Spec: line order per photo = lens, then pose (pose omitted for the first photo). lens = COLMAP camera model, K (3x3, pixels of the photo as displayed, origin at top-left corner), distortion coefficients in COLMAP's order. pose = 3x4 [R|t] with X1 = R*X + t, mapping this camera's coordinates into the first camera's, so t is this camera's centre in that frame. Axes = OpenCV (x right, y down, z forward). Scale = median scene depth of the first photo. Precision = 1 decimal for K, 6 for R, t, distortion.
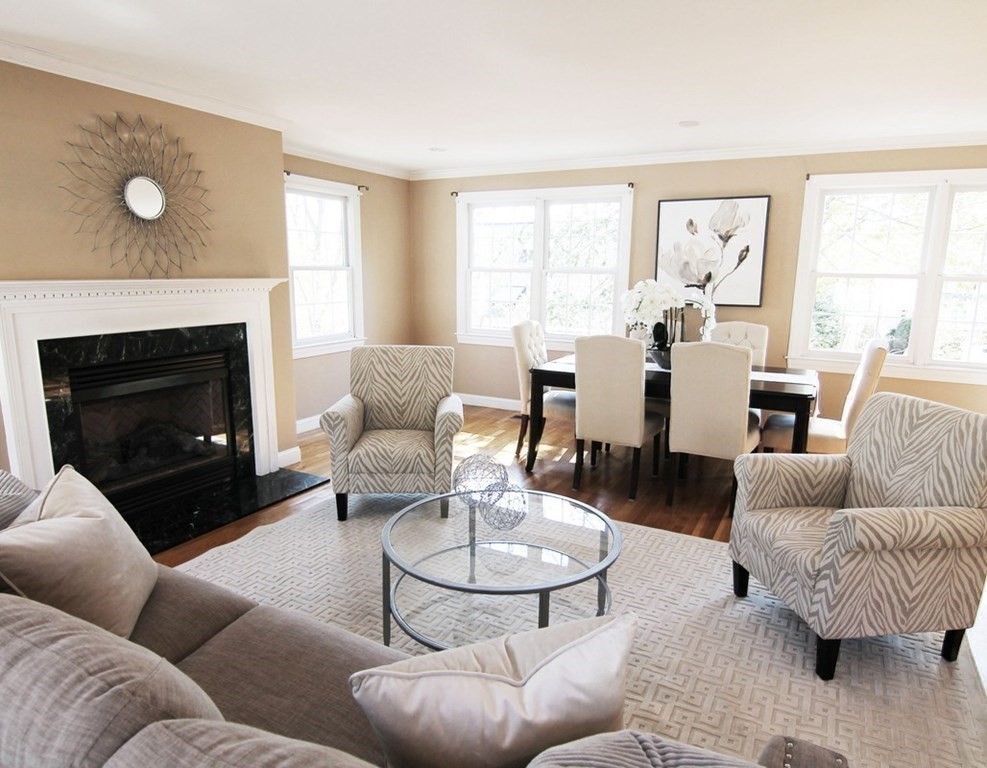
lens RADIAL K [[614.6, 0, 498.1], [0, 614.6, 384.2], [0, 0, 1]] dist [-0.004833, -0.002366]
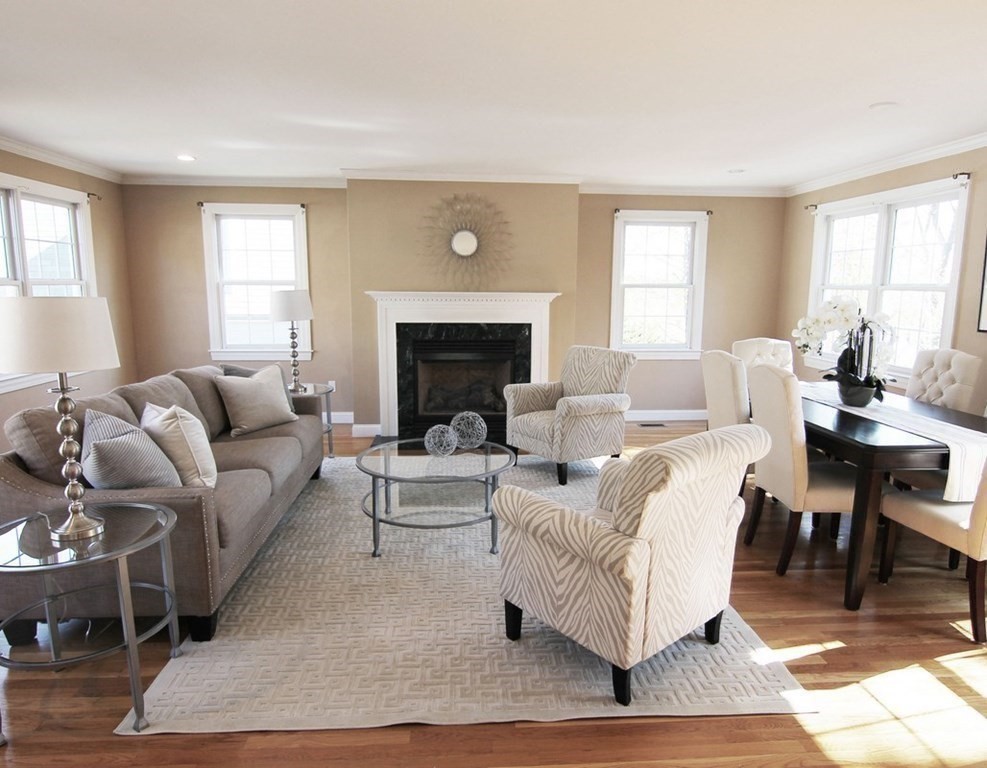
lens RADIAL K [[639.7, 0, 496.6], [0, 639.7, 383.3], [0, 0, 1]] dist [-0.002477, -0.004913]
pose [[0.534506, 0.121063, -0.836449, 0.803148], [-0.157307, 0.986644, 0.042280, -0.014405], [0.830396, 0.108981, 0.546411, 0.143632]]
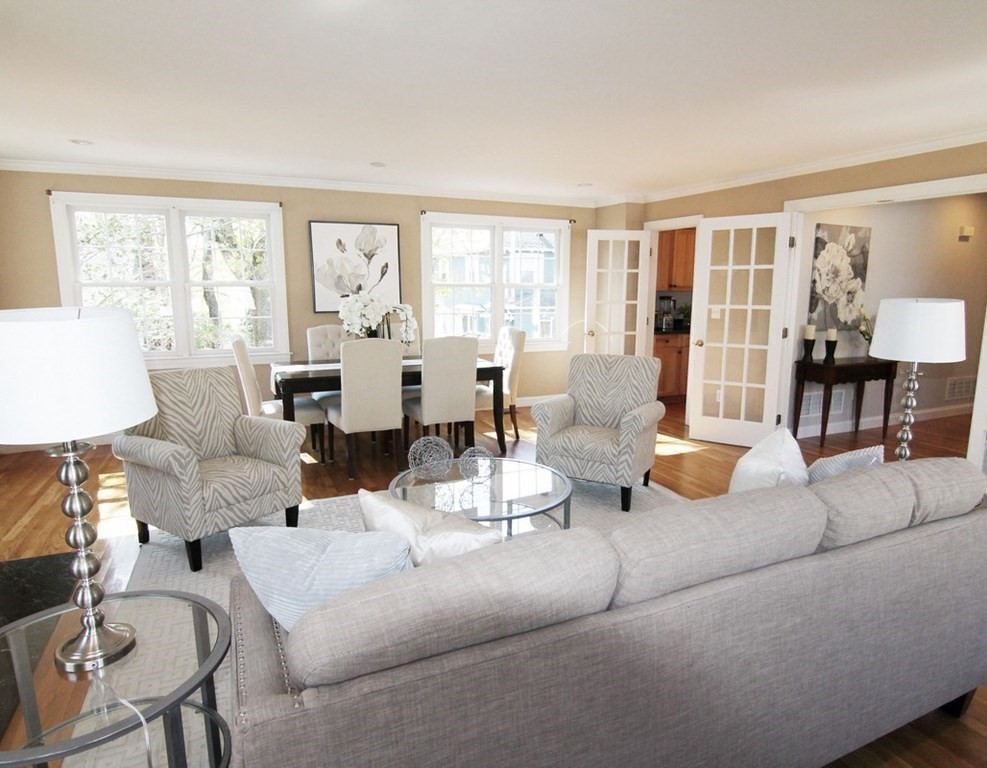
lens RADIAL K [[587.7, 0, 513.1], [0, 587.7, 389.1], [0, 0, 1]] dist [0.004498, -0.029380]
pose [[0.590438, -0.151212, 0.792791, -0.546523], [0.153197, 0.985432, 0.073861, -0.023821], [-0.792410, 0.077843, 0.605001, 0.102906]]
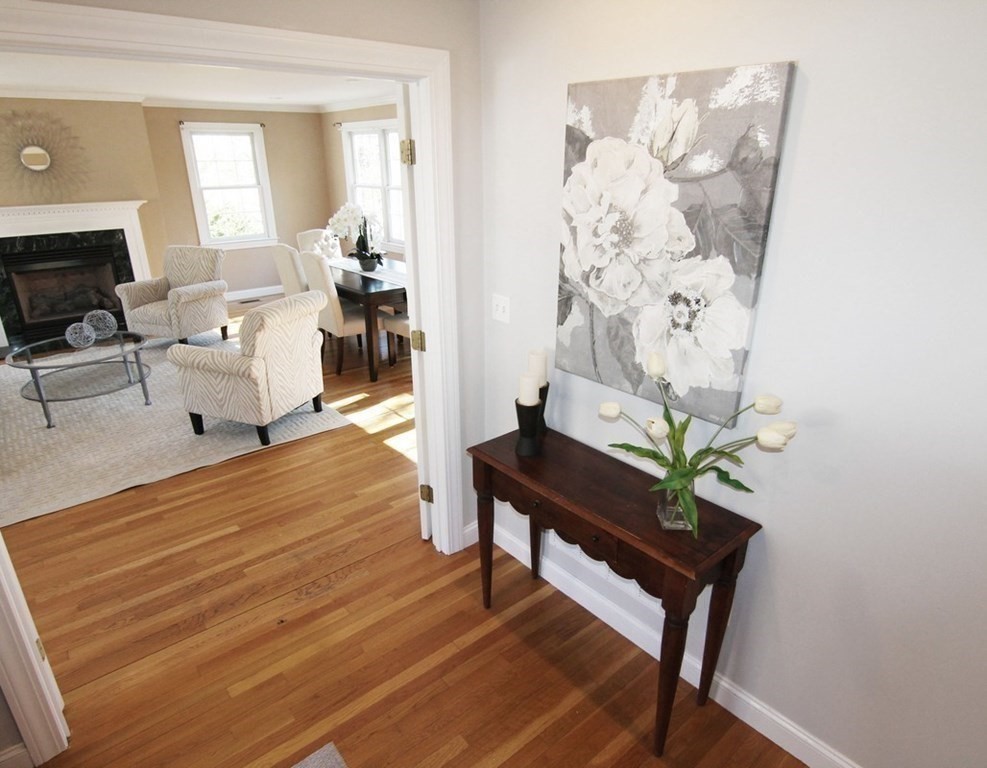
lens RADIAL K [[600.9, 0, 504.4], [0, 600.9, 386.8], [0, 0, 1]] dist [0.000618, -0.015144]
pose [[0.933962, 0.113239, -0.338957, 1.139057], [-0.051343, 0.981148, 0.186312, -0.036991], [0.353665, -0.156606, 0.922169, -0.183214]]
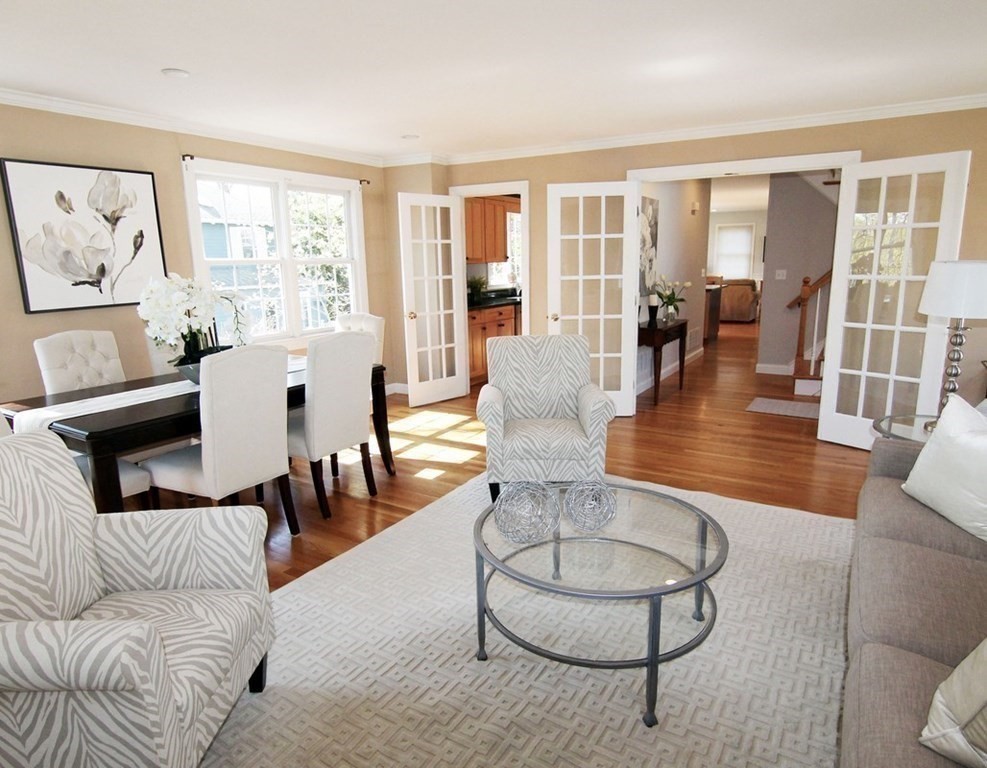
lens RADIAL K [[587.7, 0, 513.1], [0, 587.7, 389.1], [0, 0, 1]] dist [0.004498, -0.029380]
pose [[0.027026, -0.230216, 0.972764, -0.505805], [0.202375, 0.954229, 0.220207, -0.114883], [-0.978935, 0.190912, 0.072379, 0.607583]]
